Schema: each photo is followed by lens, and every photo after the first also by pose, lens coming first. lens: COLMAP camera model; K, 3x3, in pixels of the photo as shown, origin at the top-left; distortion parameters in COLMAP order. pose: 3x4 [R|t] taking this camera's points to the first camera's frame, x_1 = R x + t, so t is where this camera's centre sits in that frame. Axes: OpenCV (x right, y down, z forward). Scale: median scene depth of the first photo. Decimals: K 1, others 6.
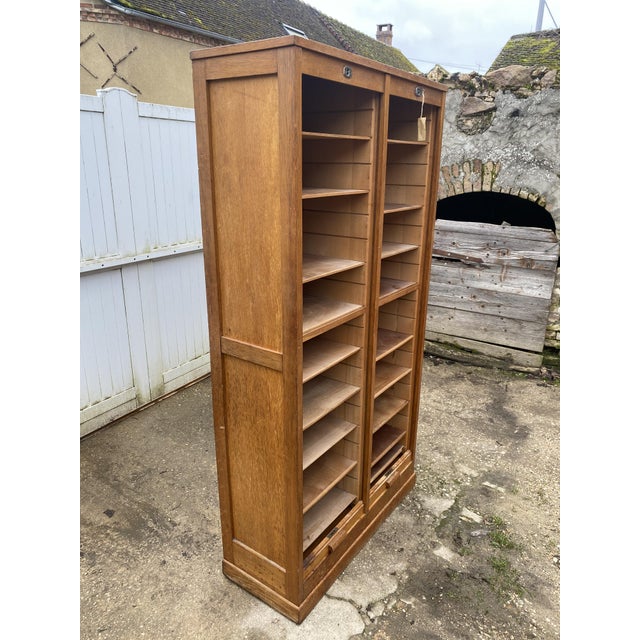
lens RADIAL K [[487.8, 0, 321.8], [0, 487.8, 312.2], [0, 0, 1]] dist [0.002210, -0.000436]
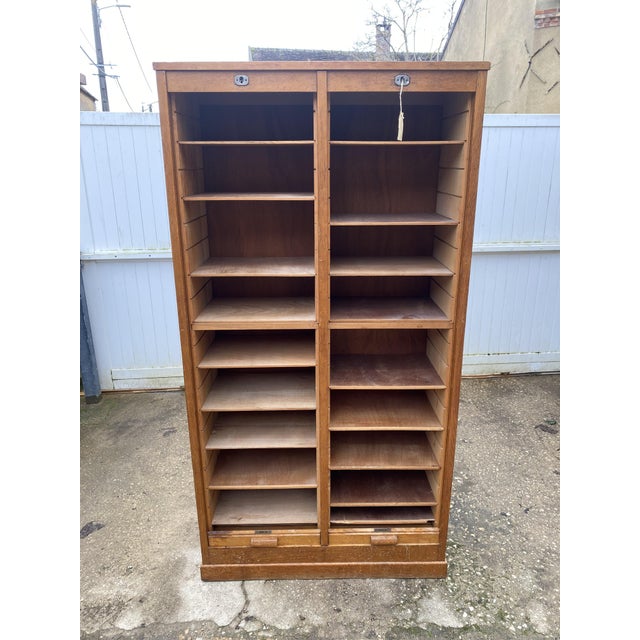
lens RADIAL K [[486.5, 0, 320.3], [0, 486.5, 308.2], [0, 0, 1]] dist [0.000445, 0.001846]
pose [[0.584682, 0.220962, -0.780591, 0.626526], [-0.232163, 0.967525, 0.099982, -0.100913], [0.777334, 0.122767, 0.616993, 0.333499]]
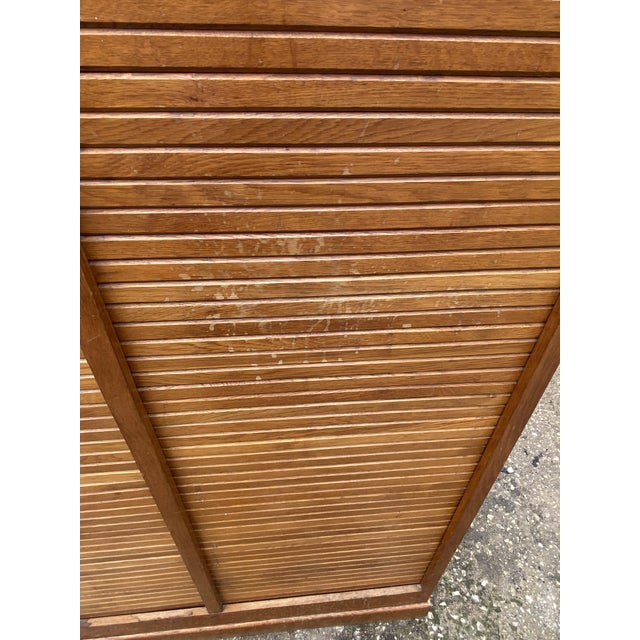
lens RADIAL K [[422.2, 0, 320.5], [0, 422.2, 331.7], [0, 0, 1]] dist [-0.001672, -0.002502]
pose [[0.654761, 0.495324, -0.570913, 0.237118], [-0.242950, 0.853178, 0.461587, -0.053278], [0.715725, -0.163526, 0.678967, 0.740140]]
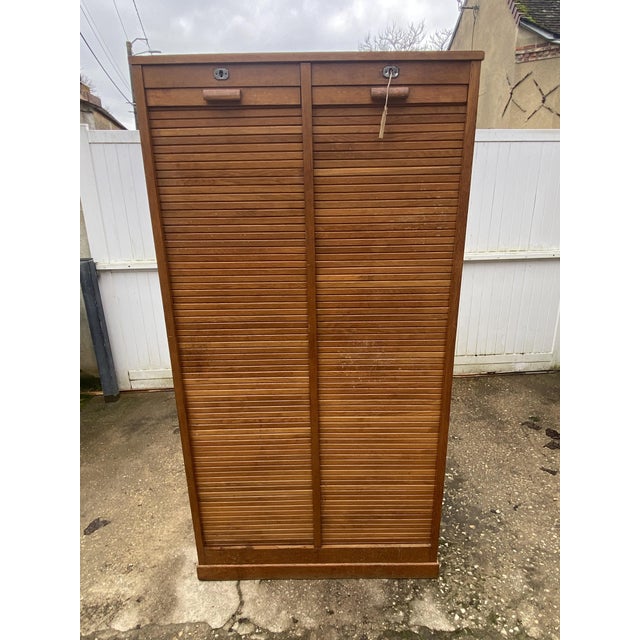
lens RADIAL K [[418.5, 0, 322.0], [0, 418.5, 318.9], [0, 0, 1]] dist [-0.003165, -0.005444]
pose [[0.574353, 0.227834, -0.786264, 0.557010], [-0.225548, 0.967355, 0.115549, -0.095967], [0.786922, 0.110974, 0.606991, 0.421336]]
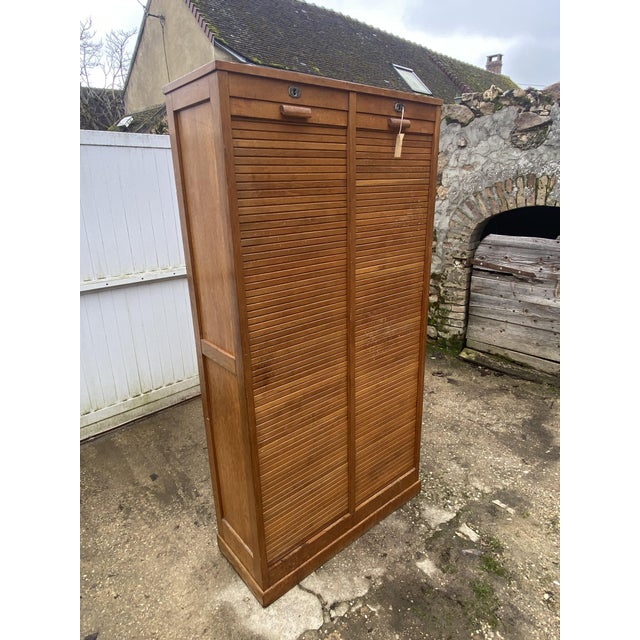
lens RADIAL K [[417.8, 0, 318.2], [0, 417.8, 313.8], [0, 0, 1]] dist [0.009985, -0.019396]
pose [[0.964443, 0.043486, -0.260690, 0.210511], [-0.044152, 0.999019, 0.003302, -0.016350], [0.260578, 0.008325, 0.965417, 0.095616]]
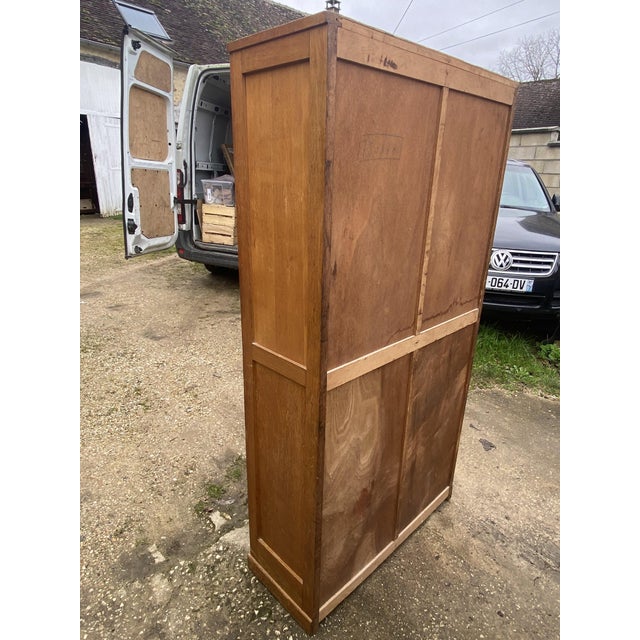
lens RADIAL K [[418.5, 0, 322.0], [0, 418.5, 318.9], [0, 0, 1]] dist [-0.003165, -0.005444]
pose [[-0.982982, -0.094448, 0.157564, 0.000894], [0.018608, 0.802106, 0.596891, -0.412106], [-0.182758, 0.589665, -0.786698, 1.369234]]
